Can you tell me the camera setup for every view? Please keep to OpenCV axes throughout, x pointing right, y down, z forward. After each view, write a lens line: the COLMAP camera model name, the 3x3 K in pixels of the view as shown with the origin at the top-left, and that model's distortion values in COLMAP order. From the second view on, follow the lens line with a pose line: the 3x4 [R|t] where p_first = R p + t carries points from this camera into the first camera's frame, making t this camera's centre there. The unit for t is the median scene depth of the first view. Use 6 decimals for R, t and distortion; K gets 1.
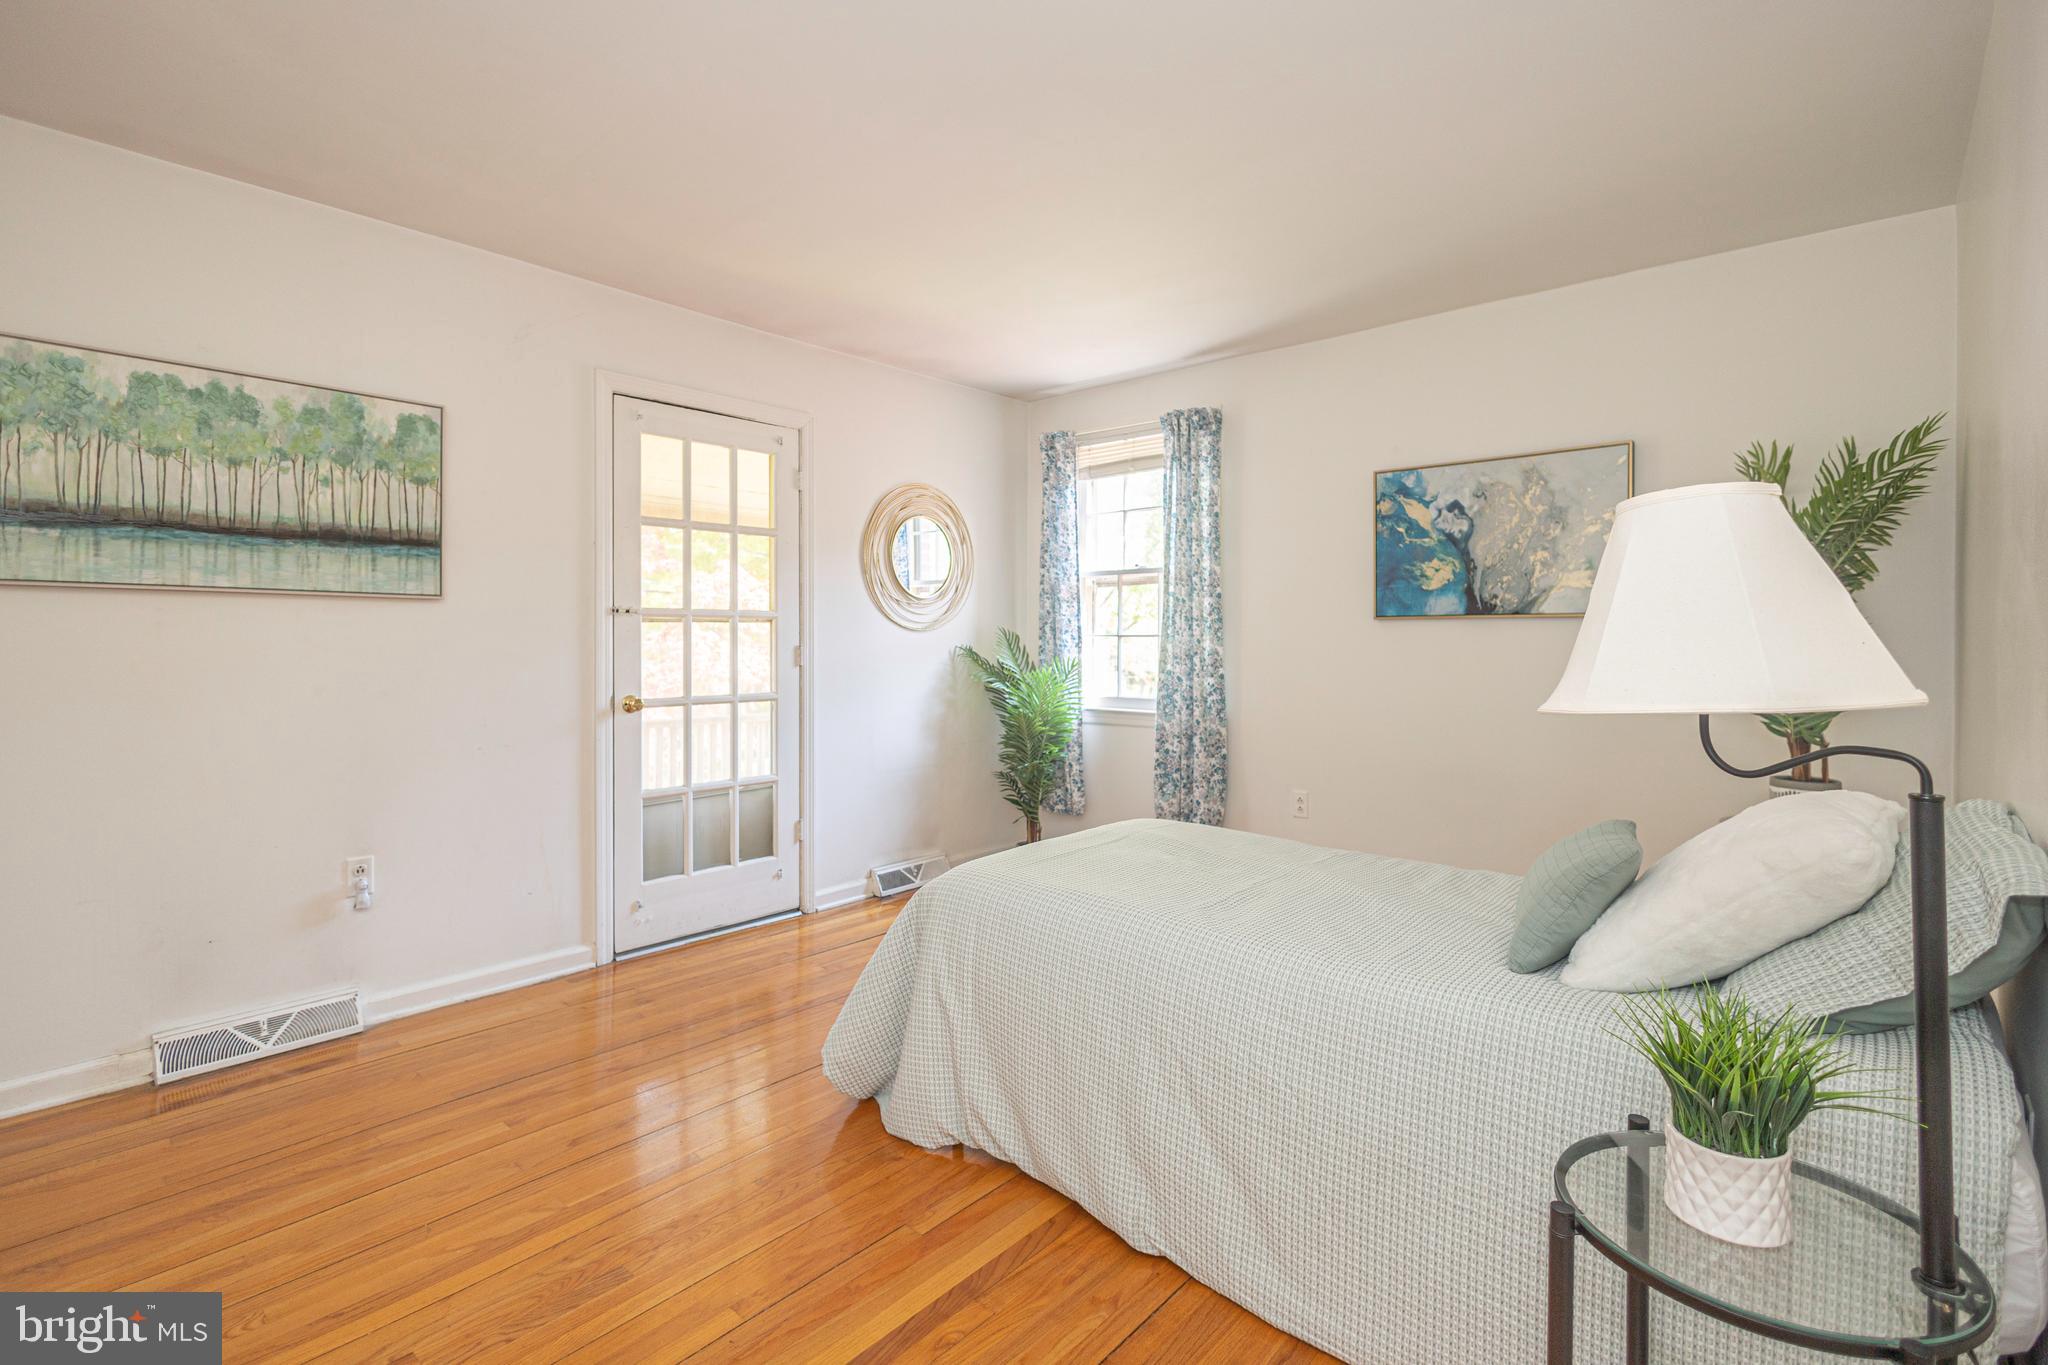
lens RADIAL K [[948.8, 0, 1011.8], [0, 948.8, 700.2], [0, 0, 1]] dist [-0.001354, -0.000184]
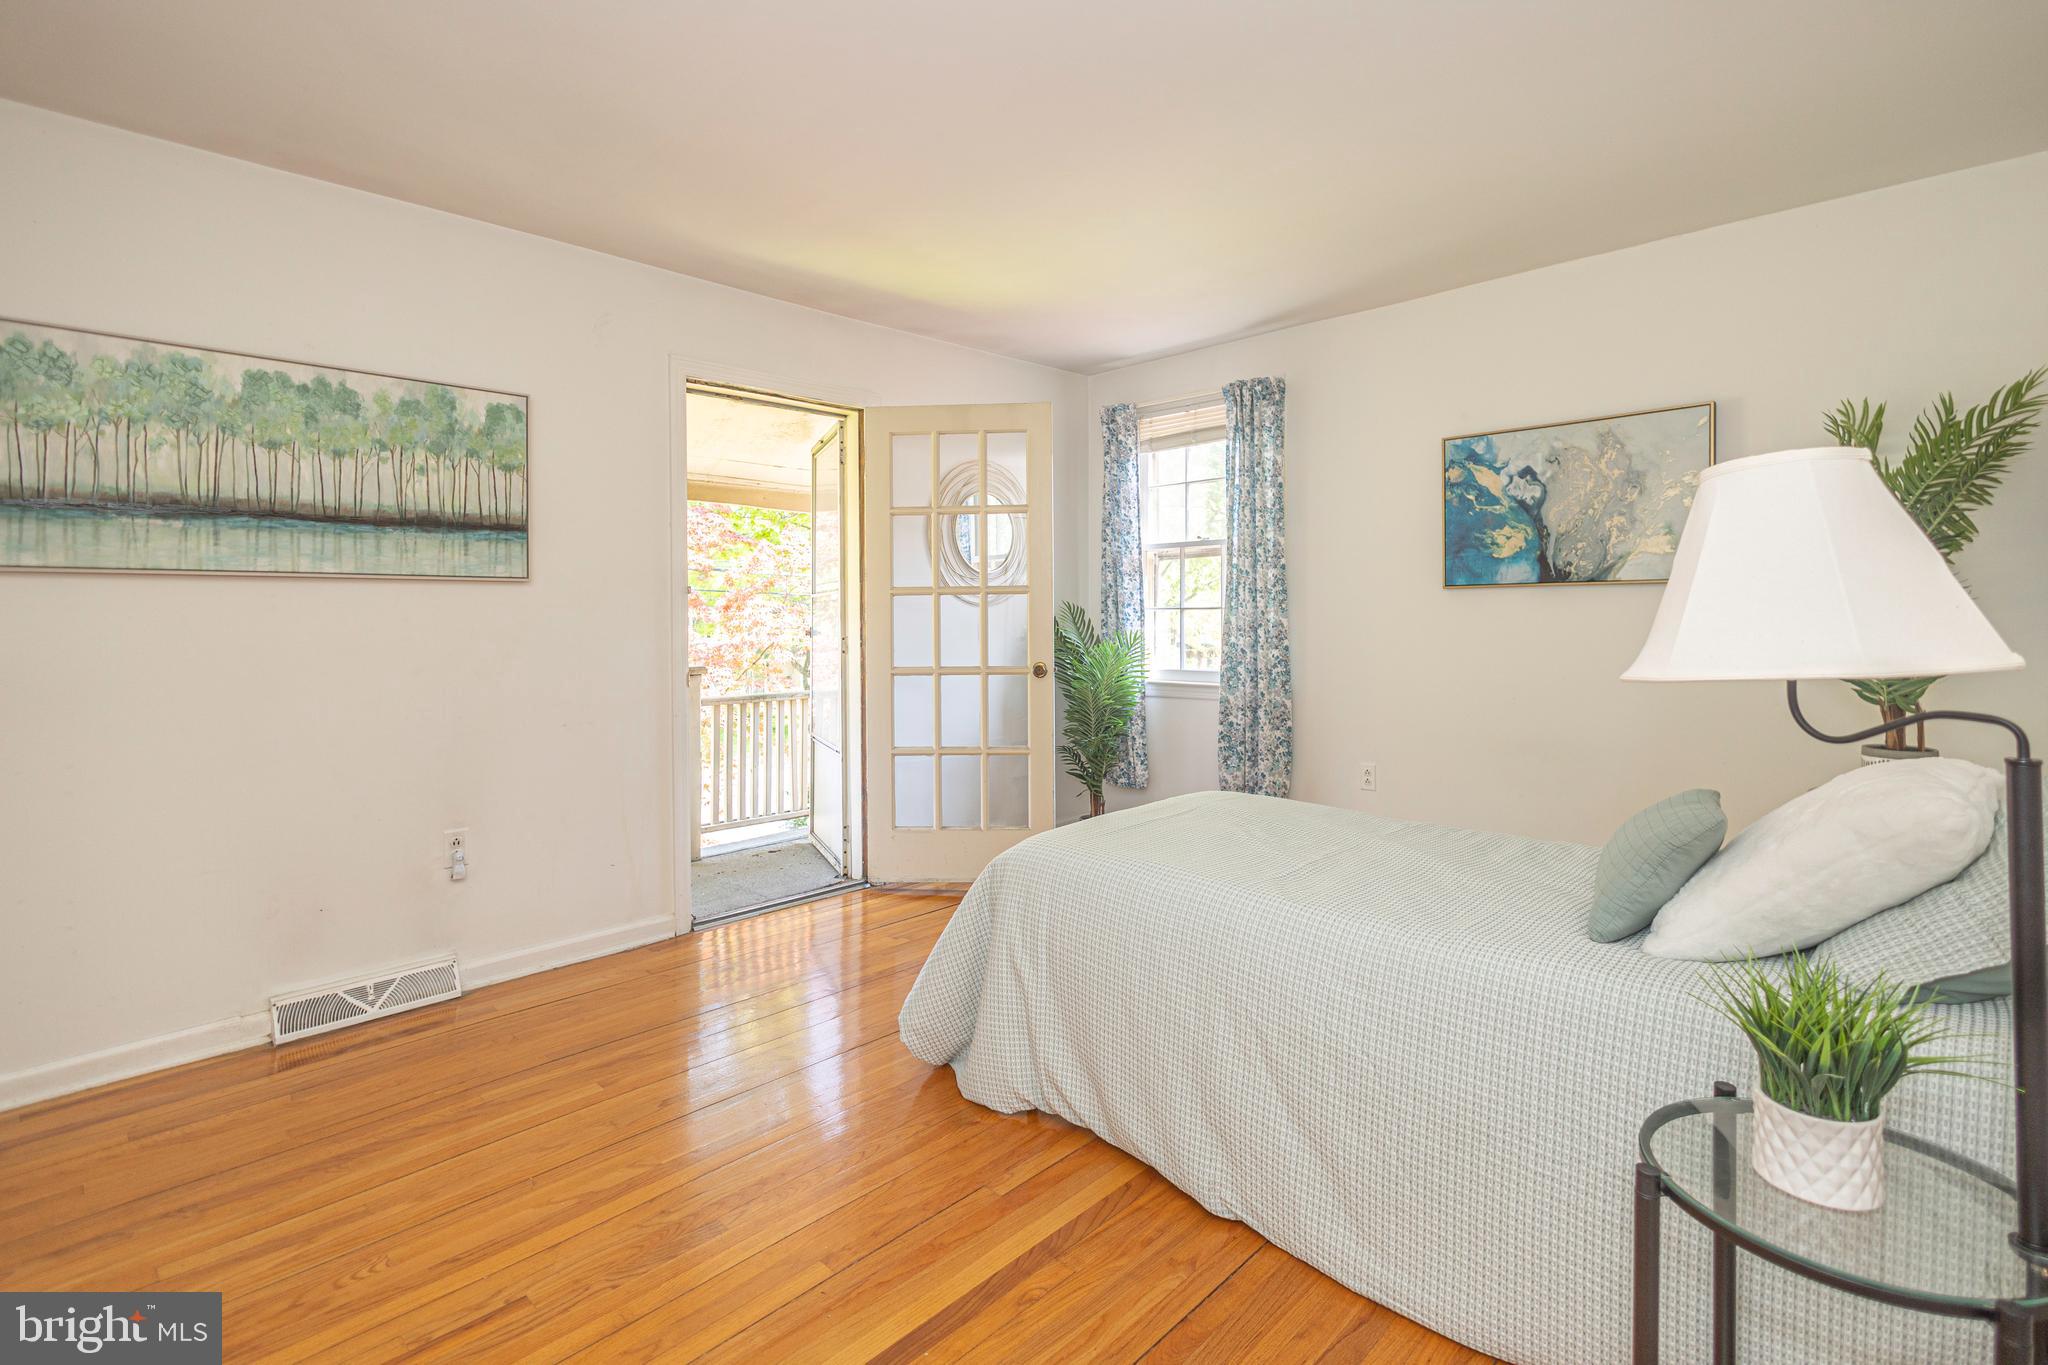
lens RADIAL K [[952.1, 0, 1024.0], [0, 952.1, 682.5], [0, 0, 1]] dist [0.001044, -0.001494]
pose [[0.998850, -0.008765, -0.047147, -0.012611], [0.009152, 0.999926, 0.007998, 0.000660], [0.047073, -0.008420, 0.998856, -0.016541]]
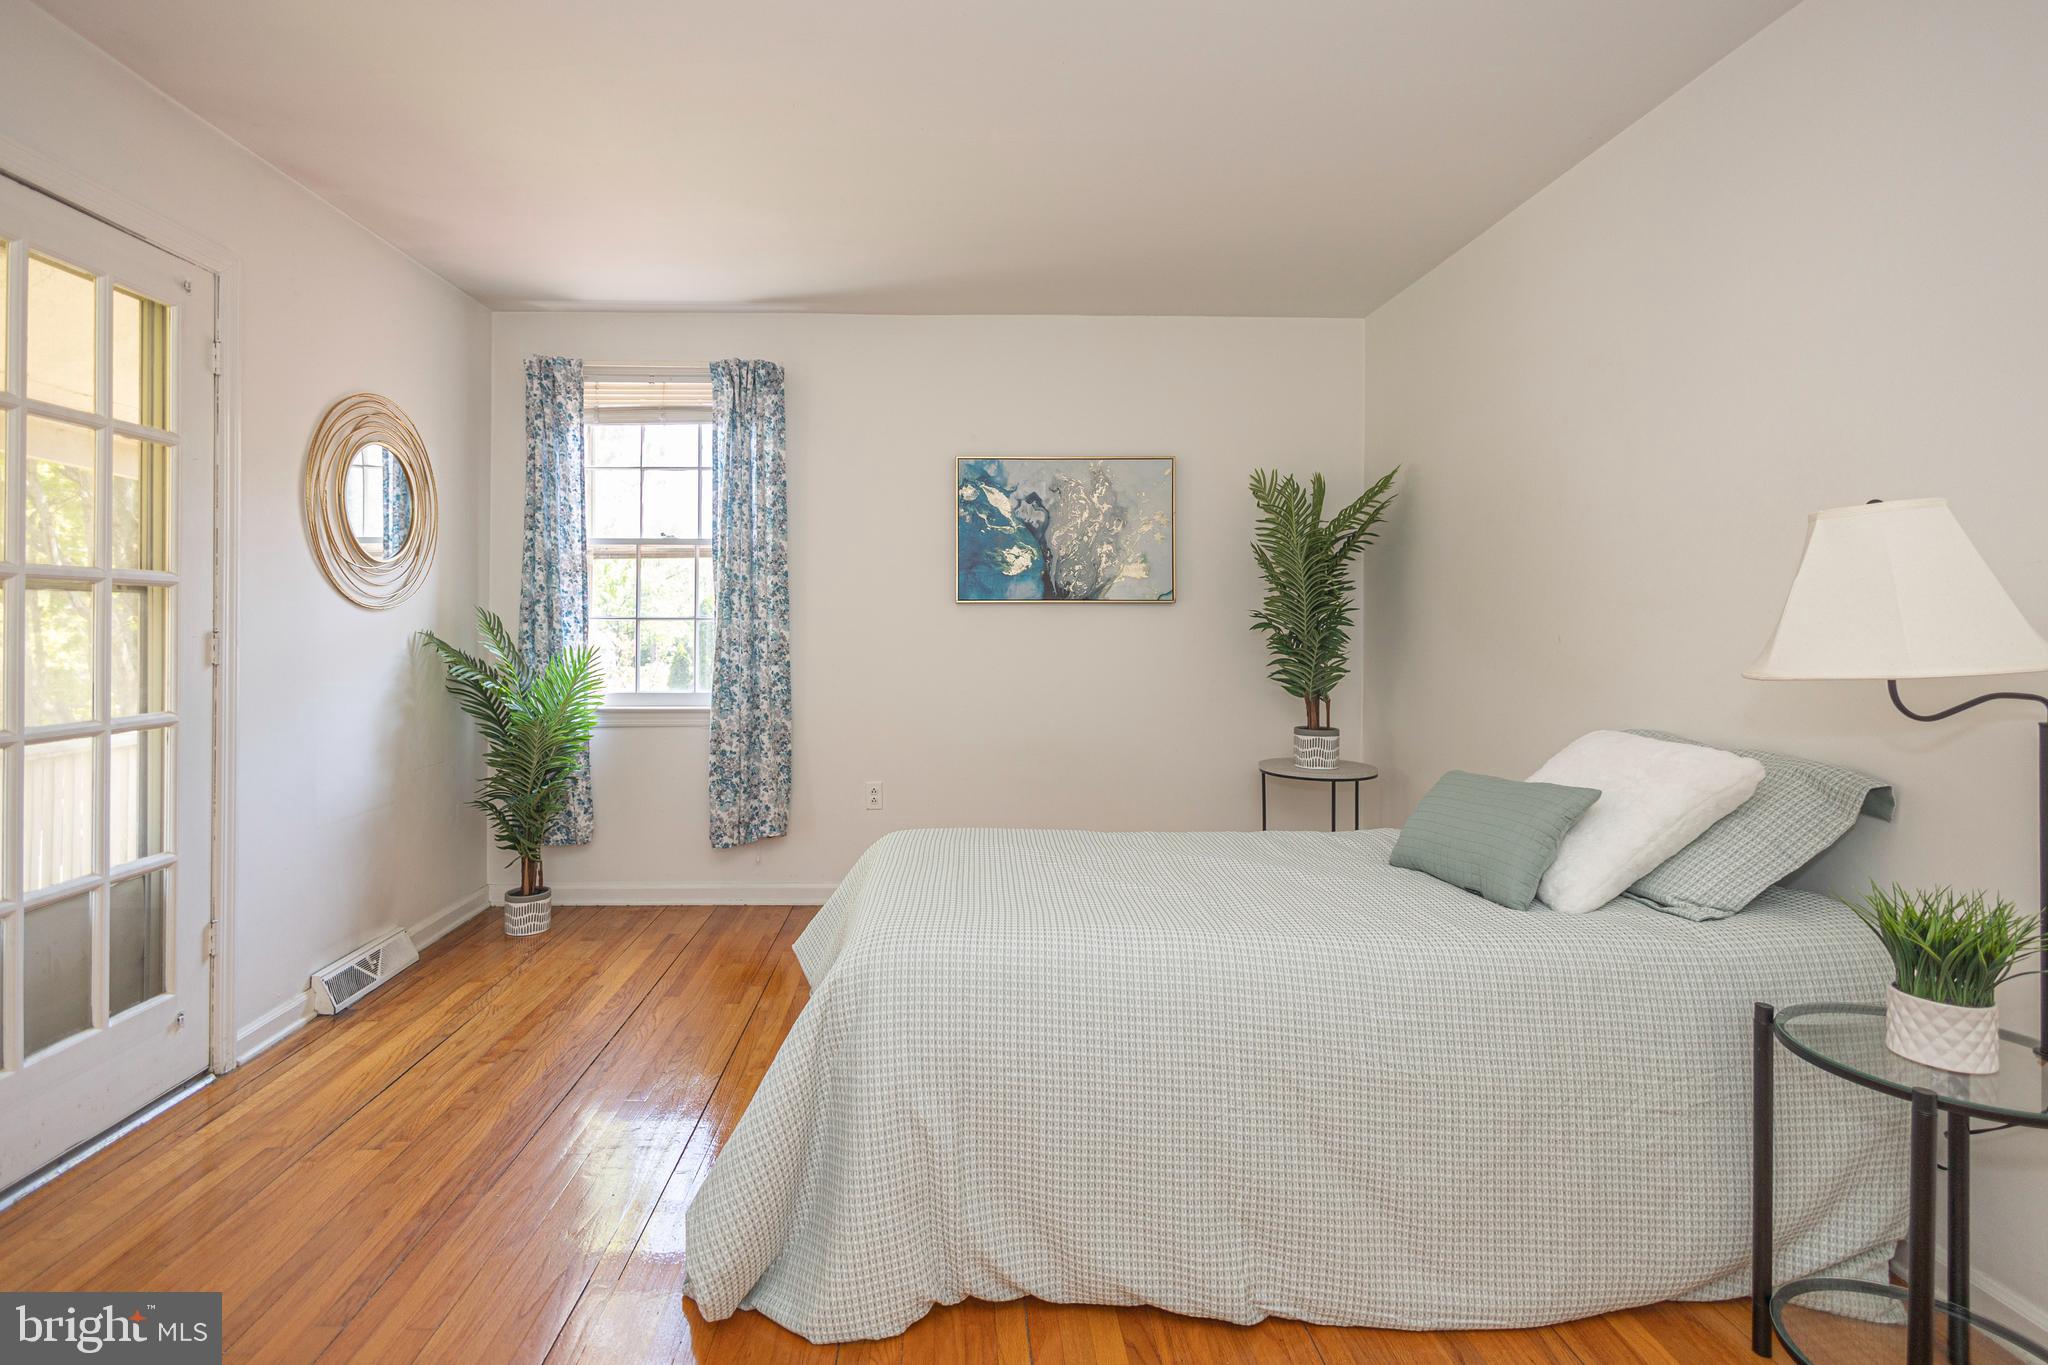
lens RADIAL K [[958.4, 0, 1025.2], [0, 958.4, 665.3], [0, 0, 1]] dist [0.001043, 0.000009]
pose [[0.738873, -0.029576, 0.673195, -0.426093], [0.042906, 0.999074, -0.003199, -0.021242], [-0.672477, 0.031248, 0.739458, 0.338617]]
